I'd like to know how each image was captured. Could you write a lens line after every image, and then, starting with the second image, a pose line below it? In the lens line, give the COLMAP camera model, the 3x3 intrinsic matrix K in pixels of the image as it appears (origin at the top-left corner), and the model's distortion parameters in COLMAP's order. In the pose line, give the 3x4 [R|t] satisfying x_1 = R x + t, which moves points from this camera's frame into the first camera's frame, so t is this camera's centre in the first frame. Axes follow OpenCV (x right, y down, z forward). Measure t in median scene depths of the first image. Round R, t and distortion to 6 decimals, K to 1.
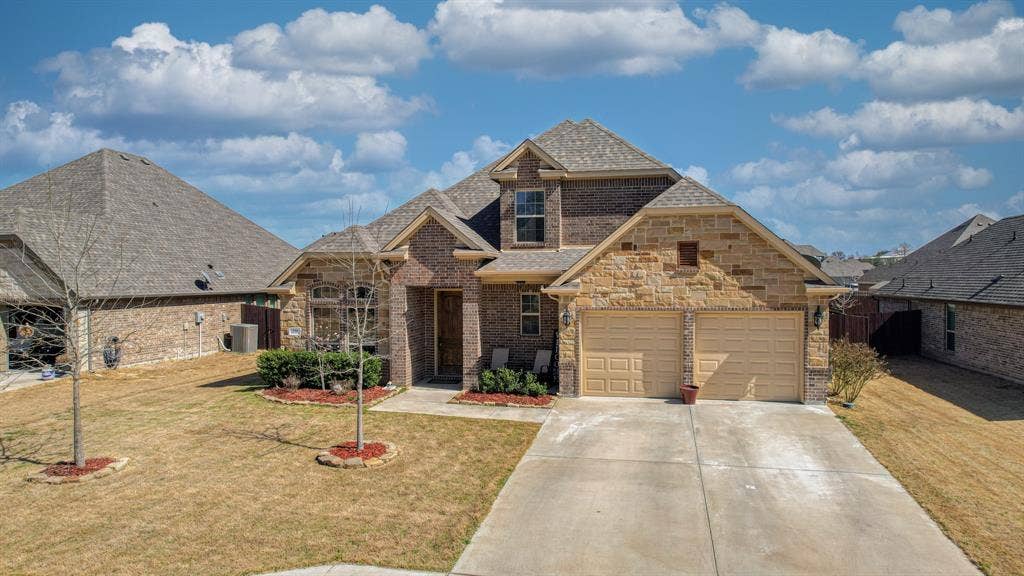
lens RADIAL K [[673.1, 0, 511.4], [0, 673.1, 278.7], [0, 0, 1]] dist [-0.065427, 0.007383]
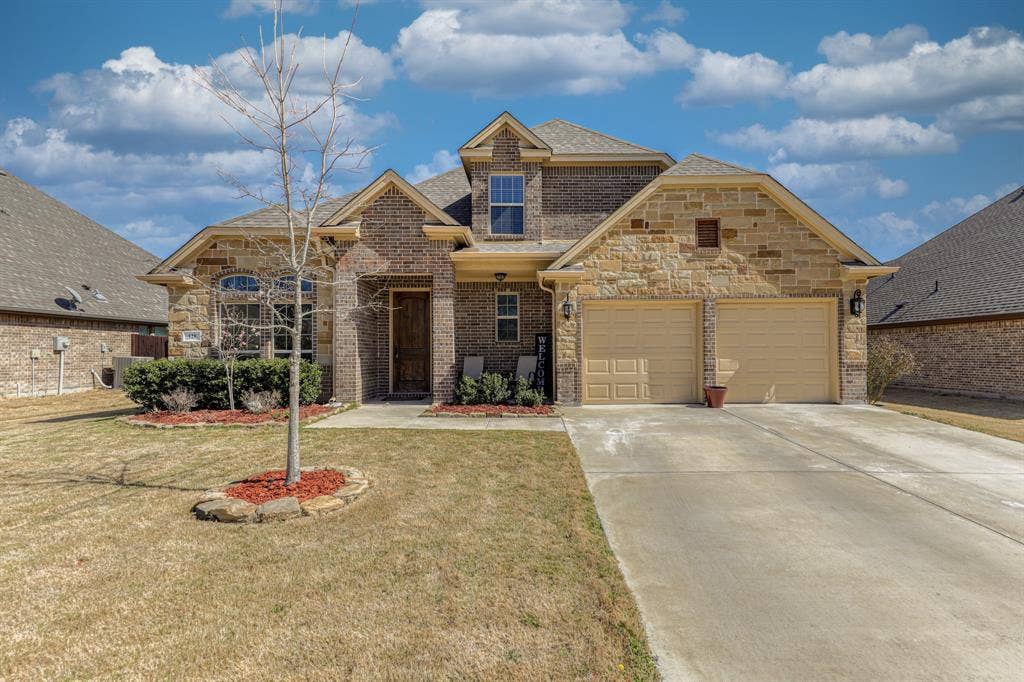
lens RADIAL K [[497.1, 0, 535.3], [0, 497.1, 340.6], [0, 0, 1]] dist [0.029264, -0.005318]
pose [[0.970999, 0.002659, 0.239070, -0.100957], [0.005592, 0.999412, -0.033826, 0.117763], [-0.239020, 0.034182, 0.970413, 0.421702]]
